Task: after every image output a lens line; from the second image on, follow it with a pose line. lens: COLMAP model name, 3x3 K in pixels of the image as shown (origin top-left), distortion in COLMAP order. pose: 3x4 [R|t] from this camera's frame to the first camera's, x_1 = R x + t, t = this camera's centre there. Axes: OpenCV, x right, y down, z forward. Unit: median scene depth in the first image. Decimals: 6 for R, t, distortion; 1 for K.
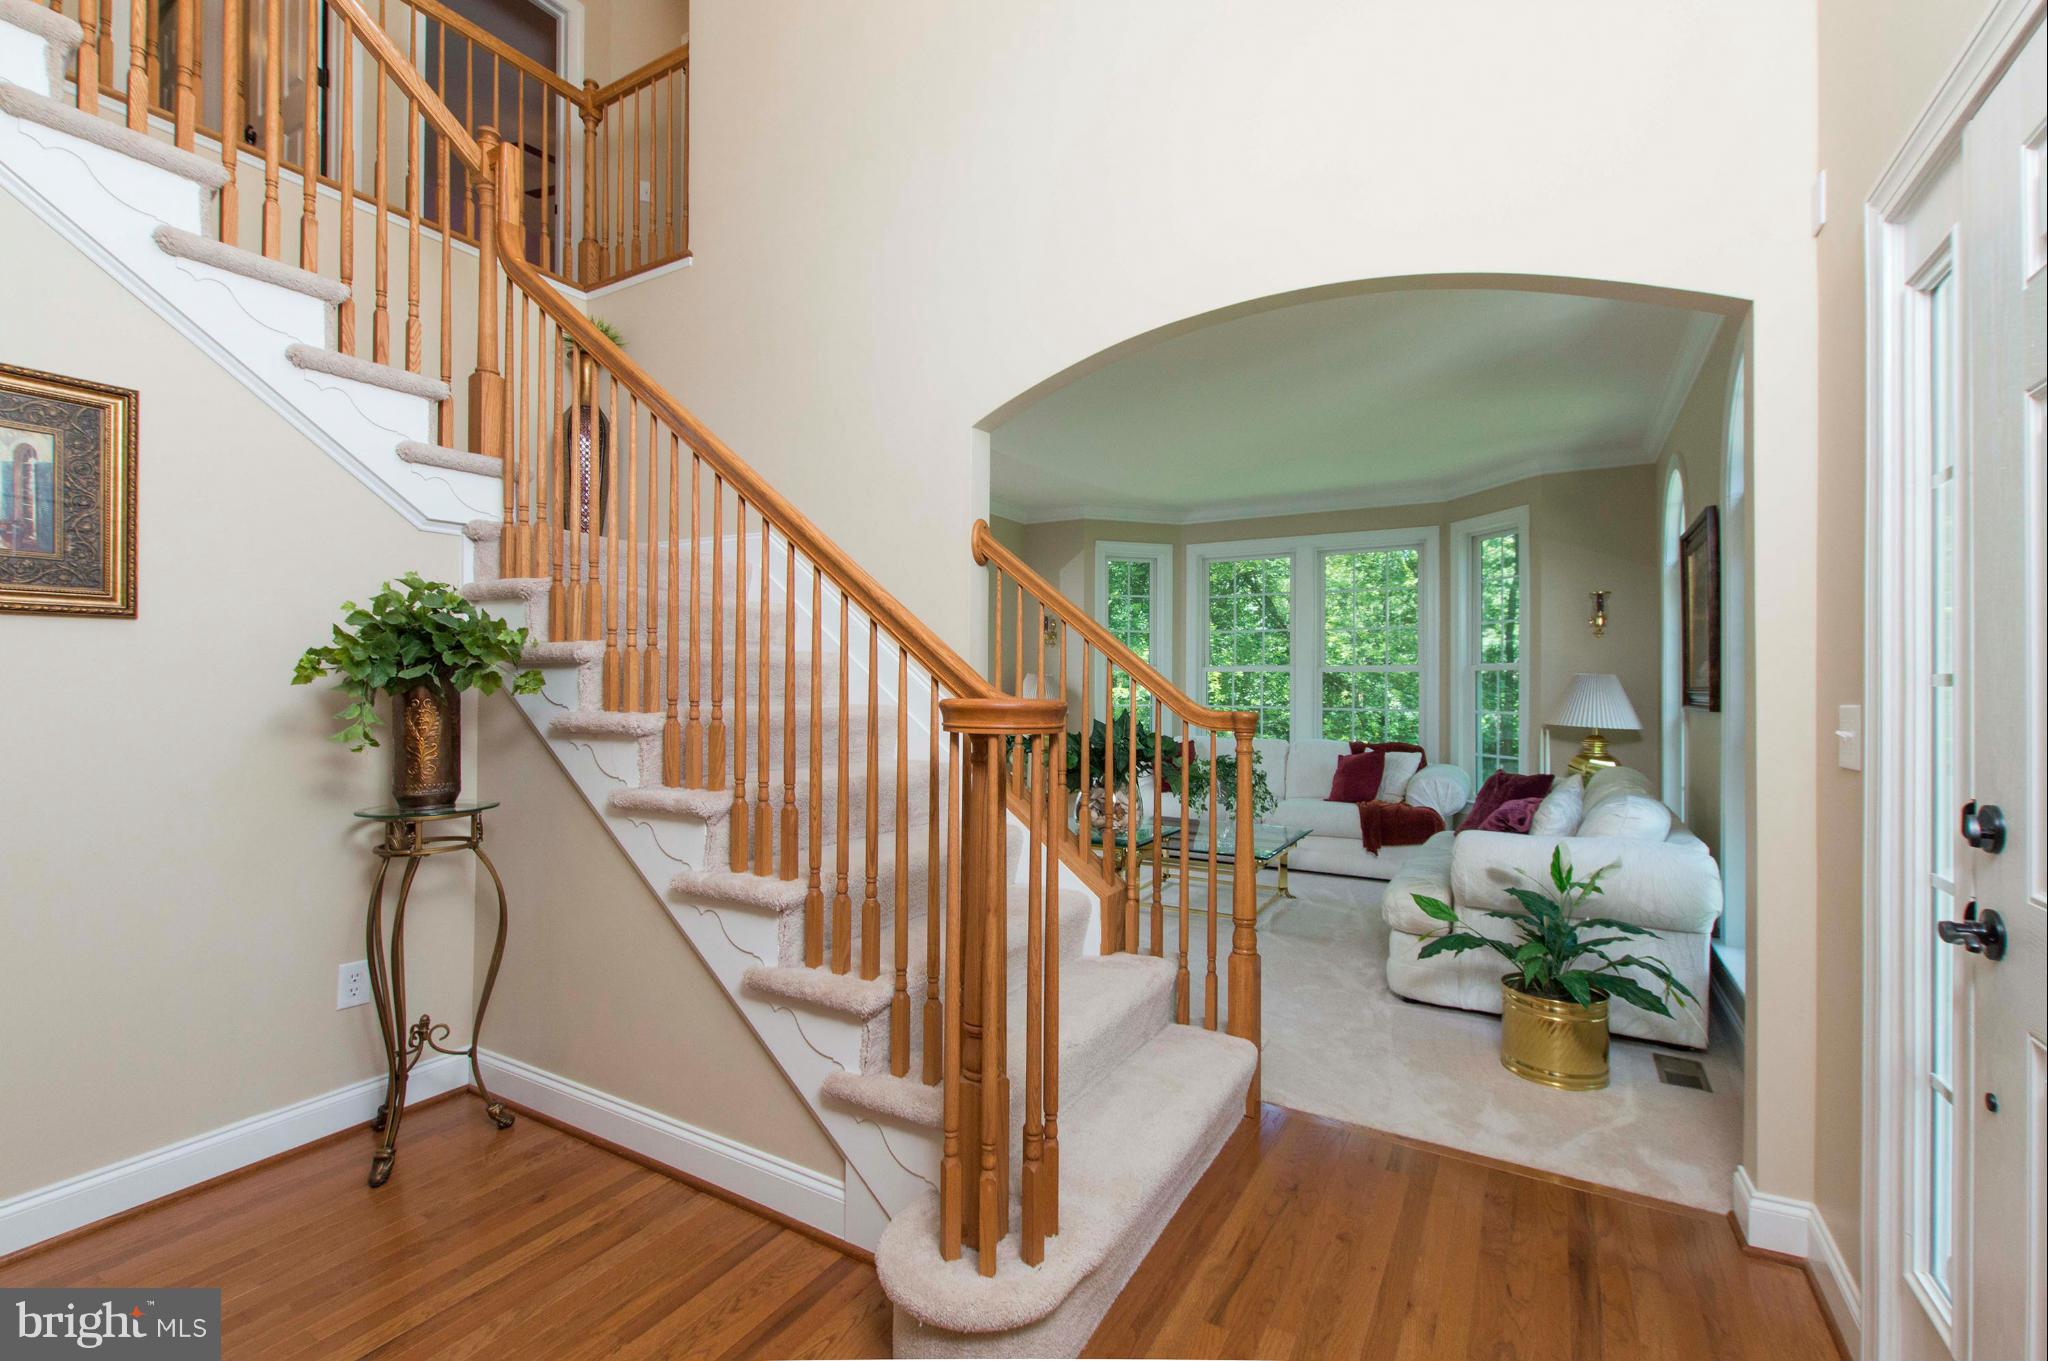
lens RADIAL K [[921.4, 0, 1012.8], [0, 921.4, 674.8], [0, 0, 1]] dist [0.005604, -0.002726]
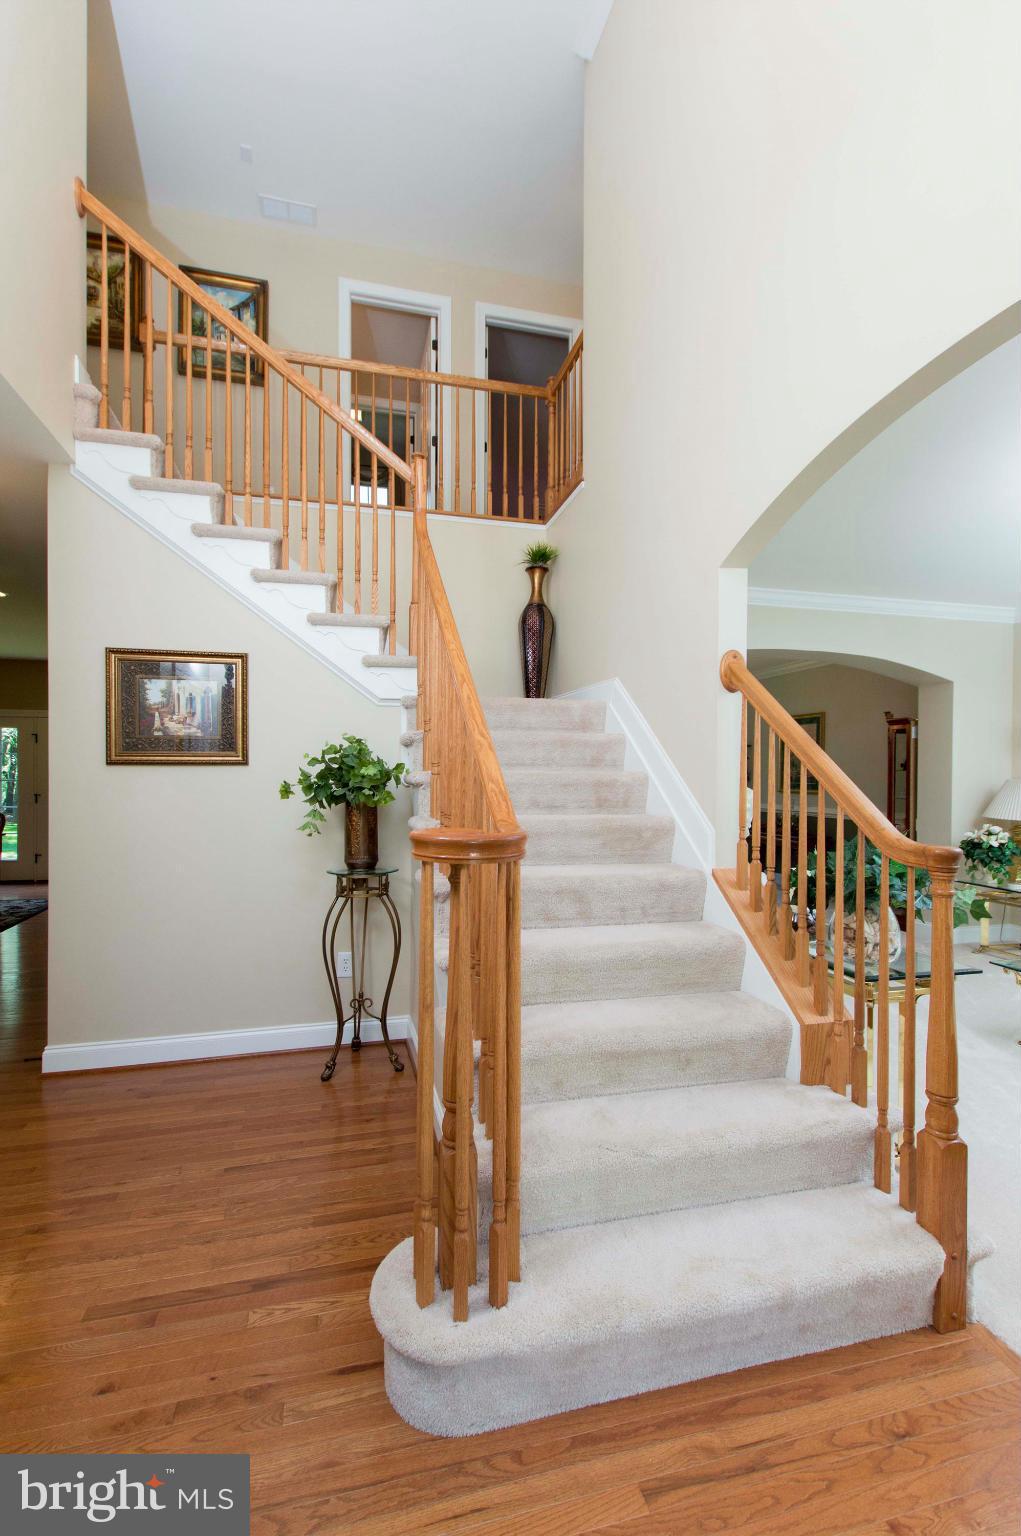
lens RADIAL K [[691.1, 0, 497.1], [0, 691.1, 777.8], [0, 0, 1]] dist [0.005604, -0.002726]
pose [[0.693658, -0.000605, -0.720304, 0.436529], [0.009786, 0.999915, 0.008584, -0.033446], [0.720238, -0.013003, 0.693605, 0.279398]]
